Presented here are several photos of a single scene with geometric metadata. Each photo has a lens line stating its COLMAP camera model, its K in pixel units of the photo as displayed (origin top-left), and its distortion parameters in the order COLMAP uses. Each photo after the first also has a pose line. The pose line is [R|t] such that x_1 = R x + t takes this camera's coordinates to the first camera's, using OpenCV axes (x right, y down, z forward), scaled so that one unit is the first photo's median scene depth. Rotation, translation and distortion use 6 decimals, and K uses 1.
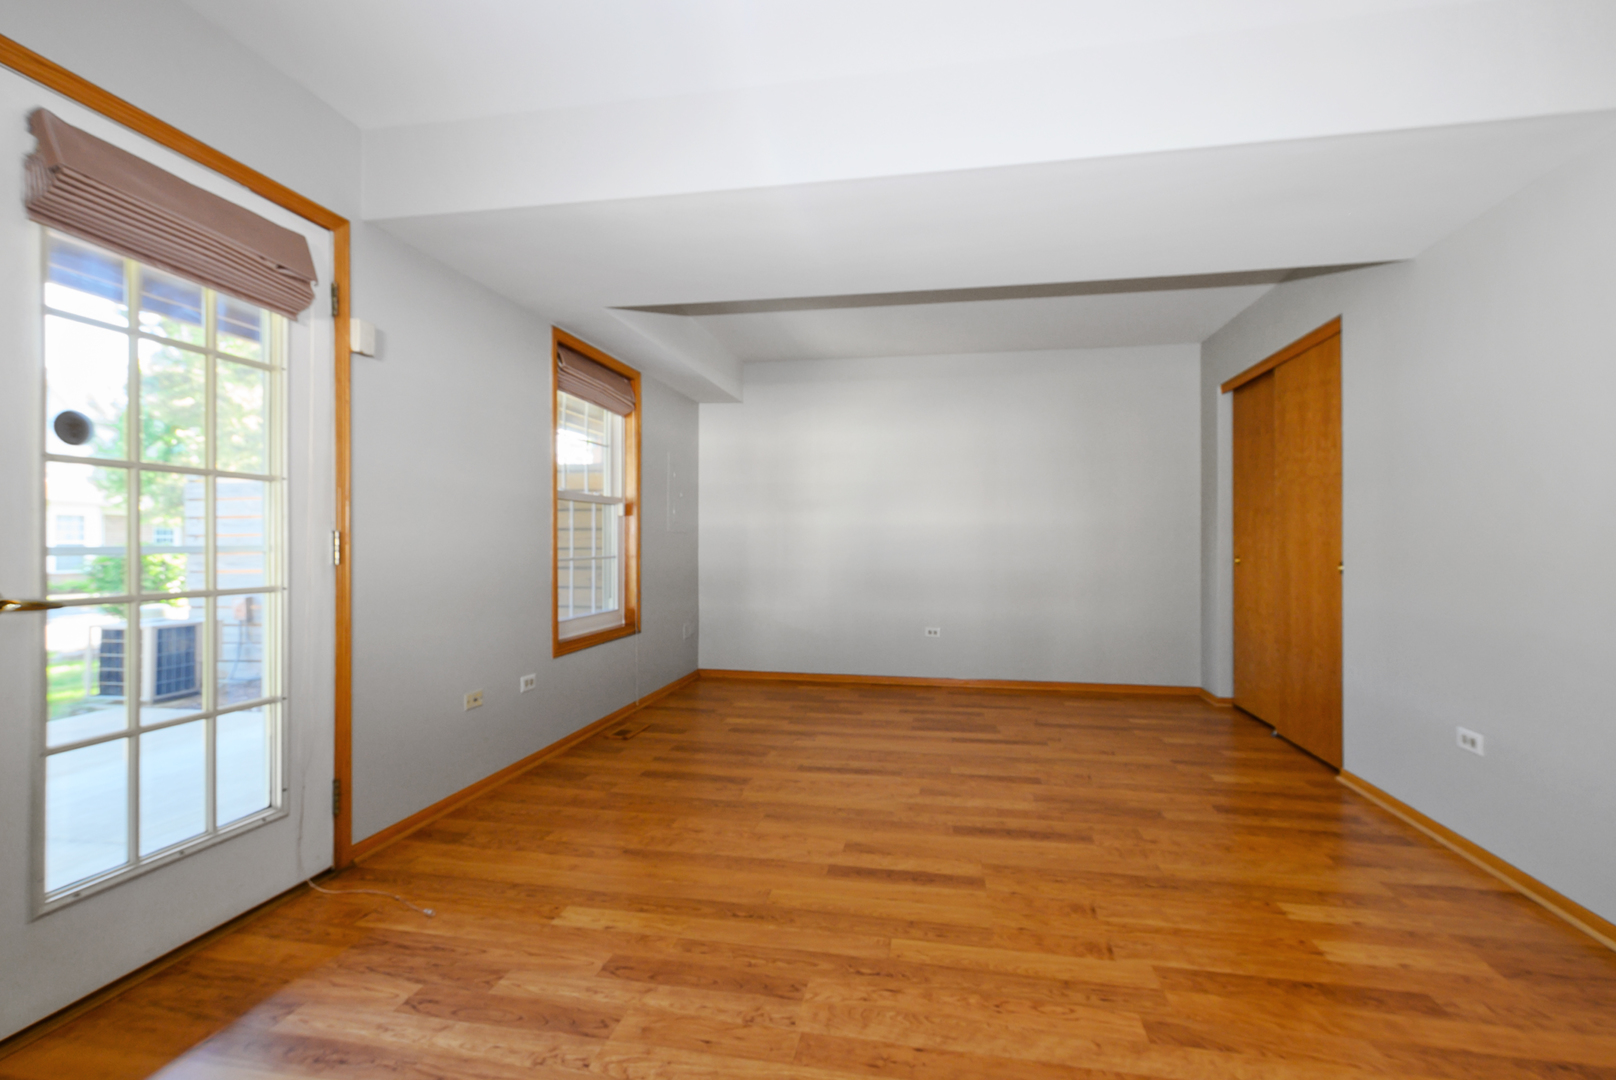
lens RADIAL K [[715.4, 0, 818.8], [0, 715.4, 539.1], [0, 0, 1]] dist [0.008264, -0.002477]
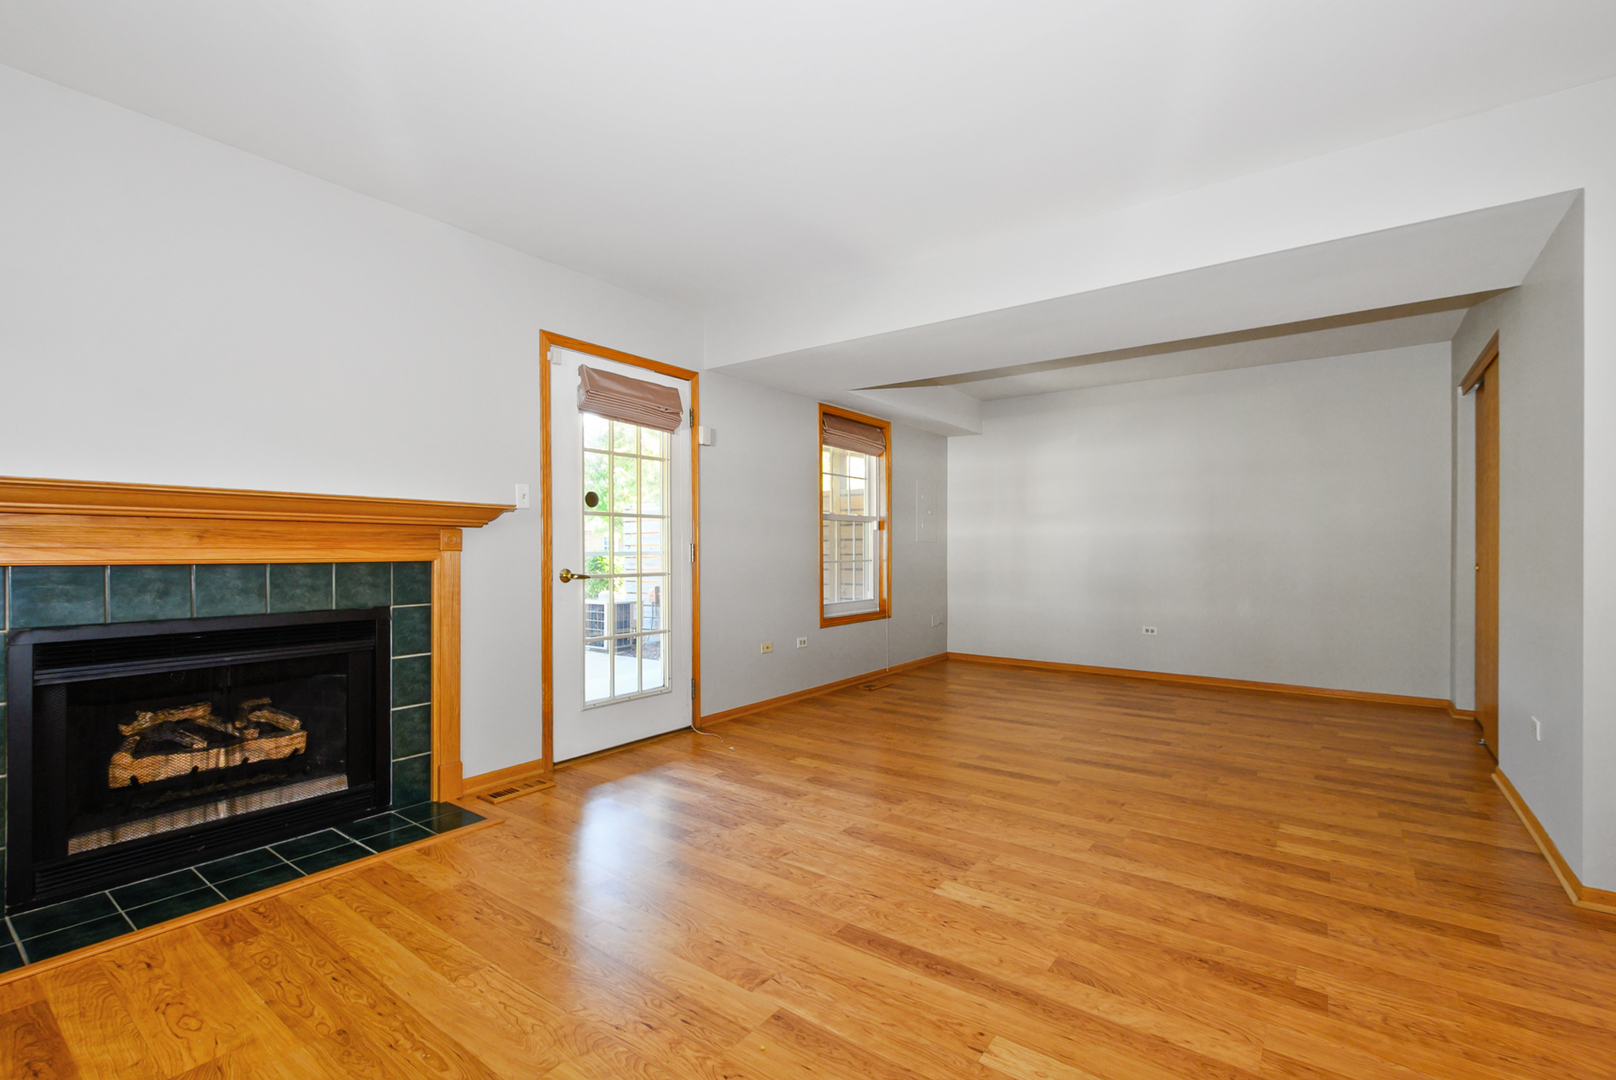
lens RADIAL K [[715.4, 0, 812.5], [0, 715.4, 549.2], [0, 0, 1]] dist [0.008264, -0.002477]
pose [[0.896555, -0.002226, -0.442926, 0.409490], [0.003542, 0.999991, 0.002145, -0.000286], [0.442918, -0.003492, 0.896556, -0.499939]]
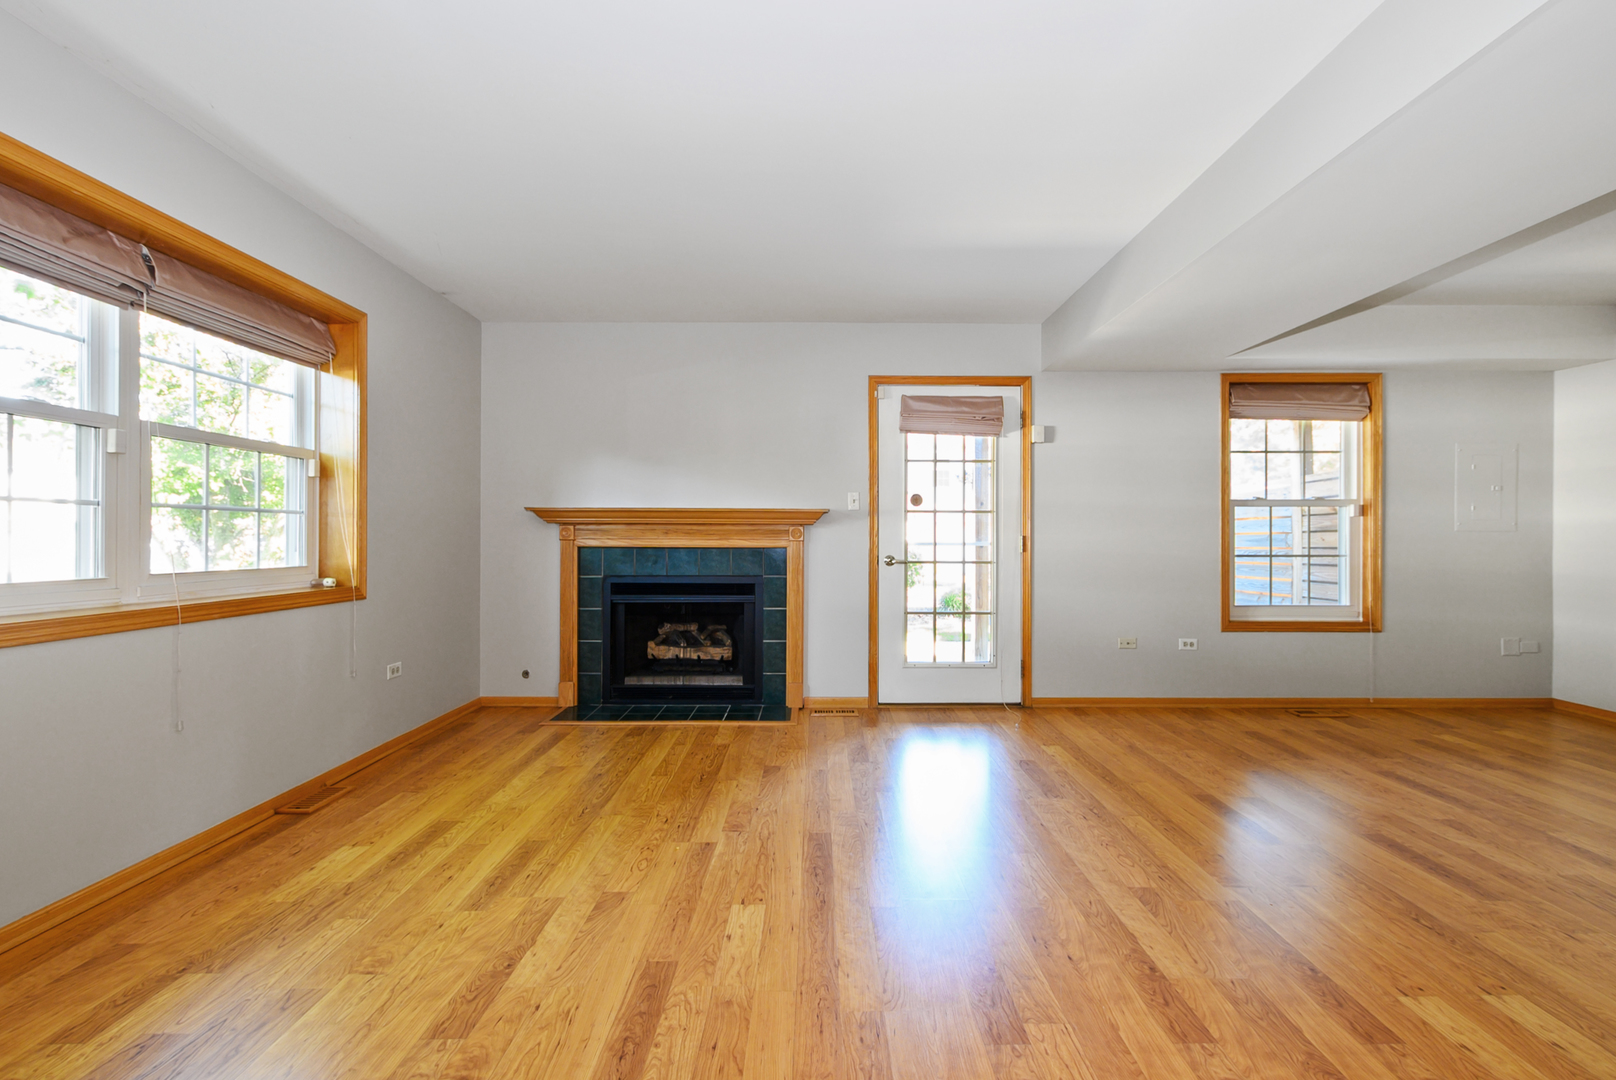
lens RADIAL K [[715.4, 0, 815.4], [0, 715.4, 536.0], [0, 0, 1]] dist [0.008264, -0.002477]
pose [[0.179852, -0.003402, -0.983688, 1.164158], [0.001704, 0.999994, -0.003146, -0.004431], [0.983692, -0.001110, 0.179857, 0.076550]]
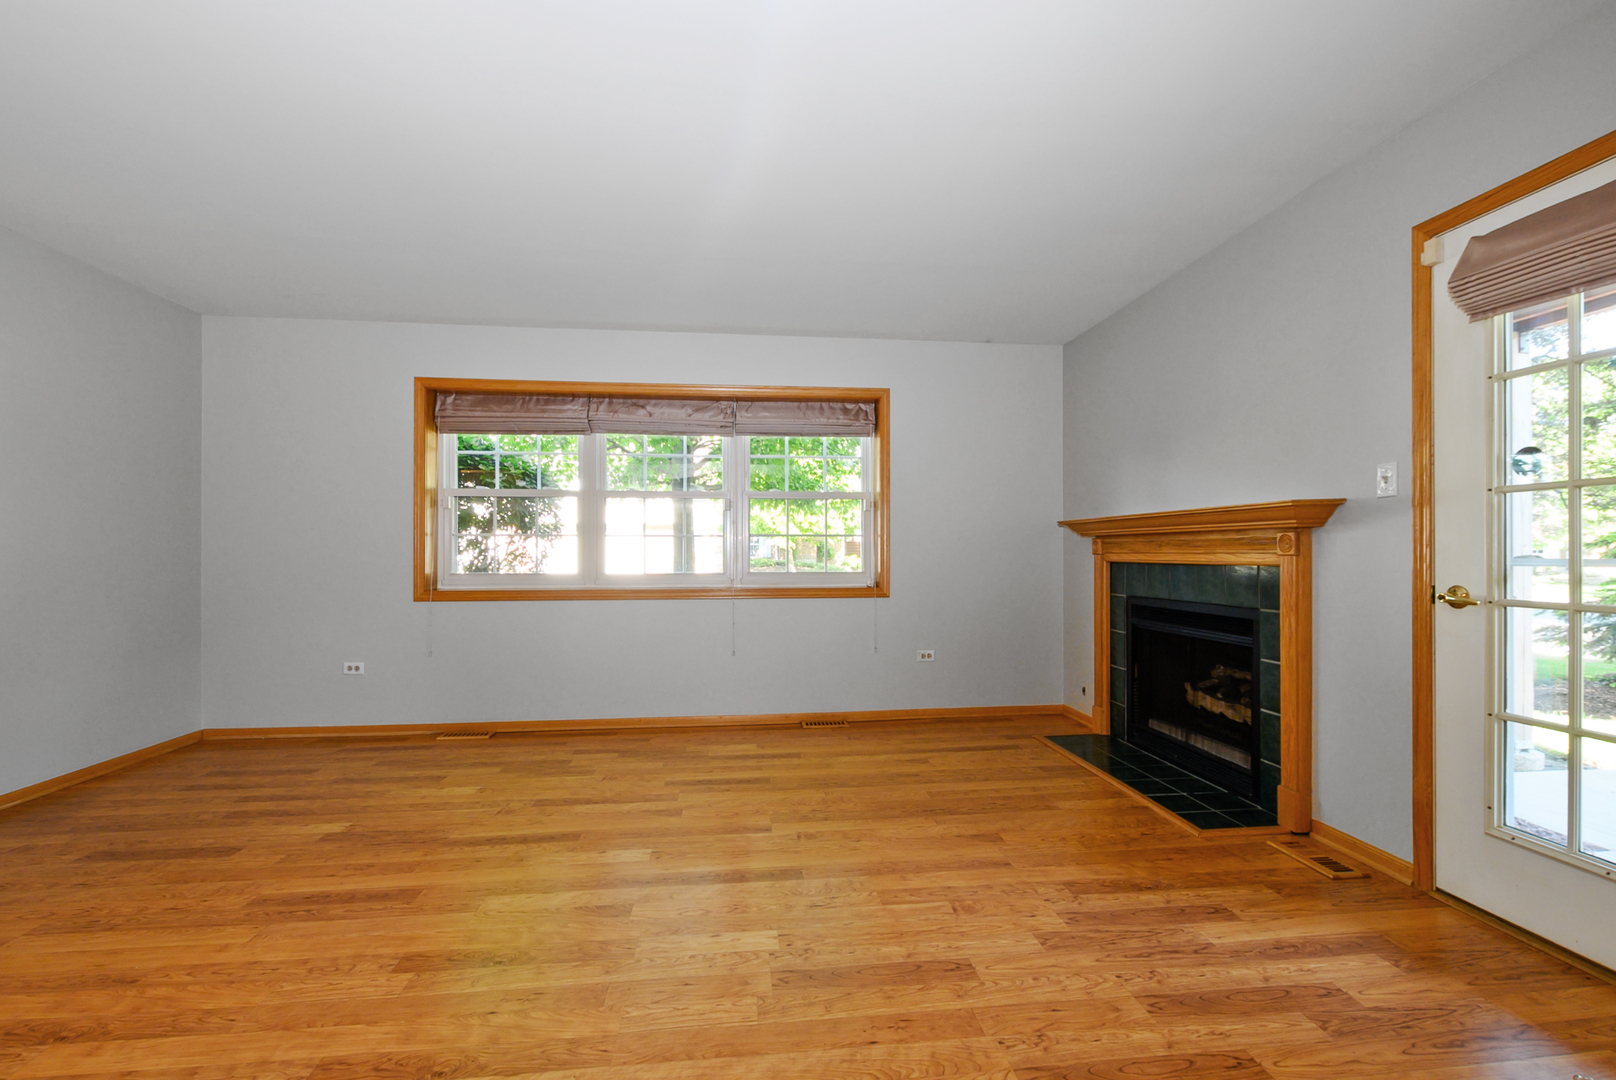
lens RADIAL K [[715.4, 0, 820.6], [0, 715.4, 548.4], [0, 0, 1]] dist [0.008264, -0.002477]
pose [[-0.954894, -0.000873, -0.296947, 0.338053], [0.002093, 0.999951, -0.009672, 0.000808], [0.296941, -0.009857, -0.954845, 1.279994]]
